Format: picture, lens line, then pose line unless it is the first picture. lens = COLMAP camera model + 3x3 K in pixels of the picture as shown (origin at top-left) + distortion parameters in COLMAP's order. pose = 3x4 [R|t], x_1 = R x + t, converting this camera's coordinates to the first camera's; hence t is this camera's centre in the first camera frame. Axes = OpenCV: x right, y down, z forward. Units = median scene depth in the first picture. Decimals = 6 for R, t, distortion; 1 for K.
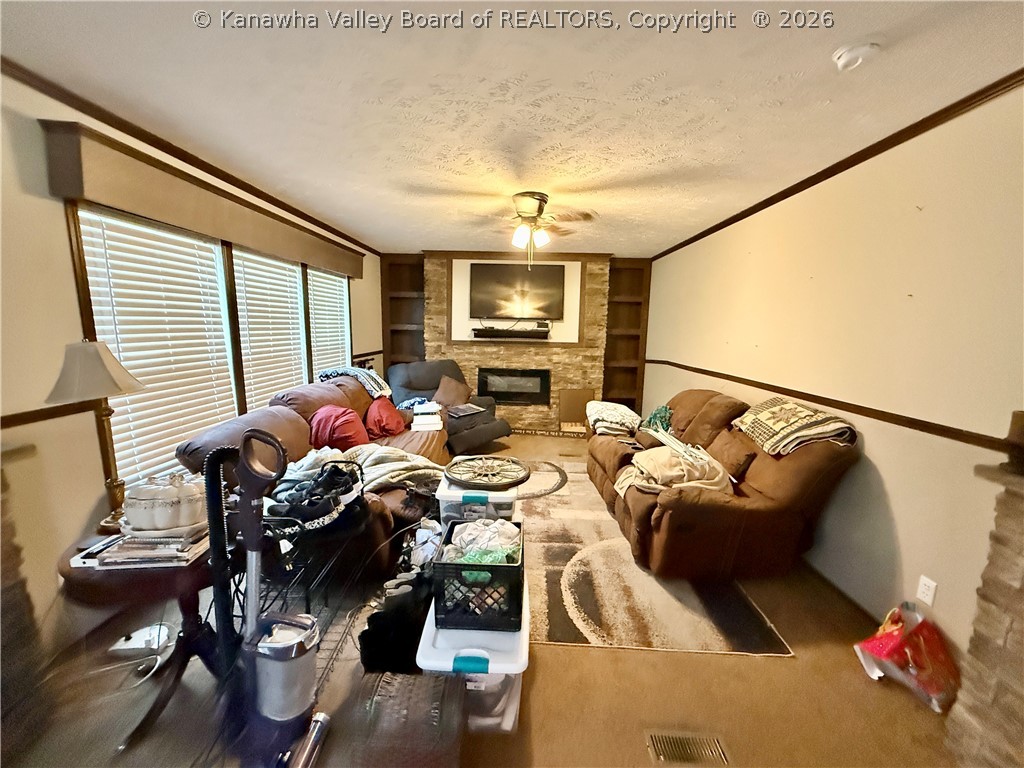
lens RADIAL K [[407.5, 0, 509.0], [0, 407.5, 385.0], [0, 0, 1]] dist [-0.003307, 0.001007]
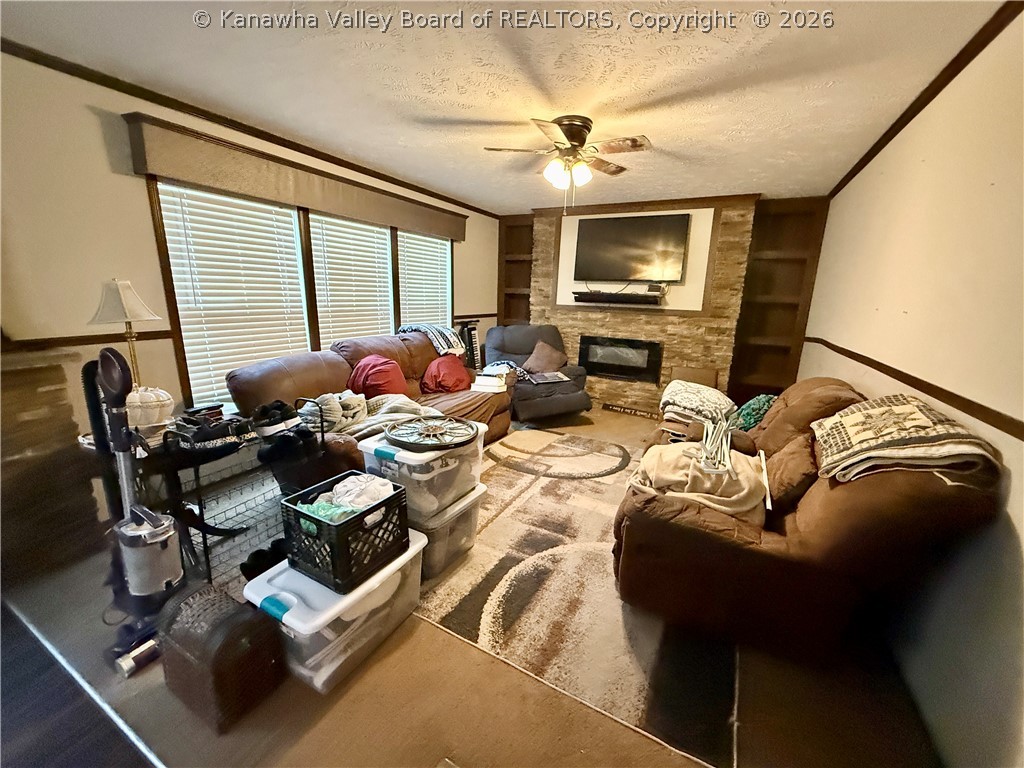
lens RADIAL K [[407.5, 0, 510.4], [0, 407.5, 385.6], [0, 0, 1]] dist [-0.003307, 0.001007]
pose [[0.896163, 0.106681, -0.430710, 0.292432], [-0.077743, 0.993403, 0.084295, 0.008604], [0.436862, -0.042058, 0.898545, 0.143200]]
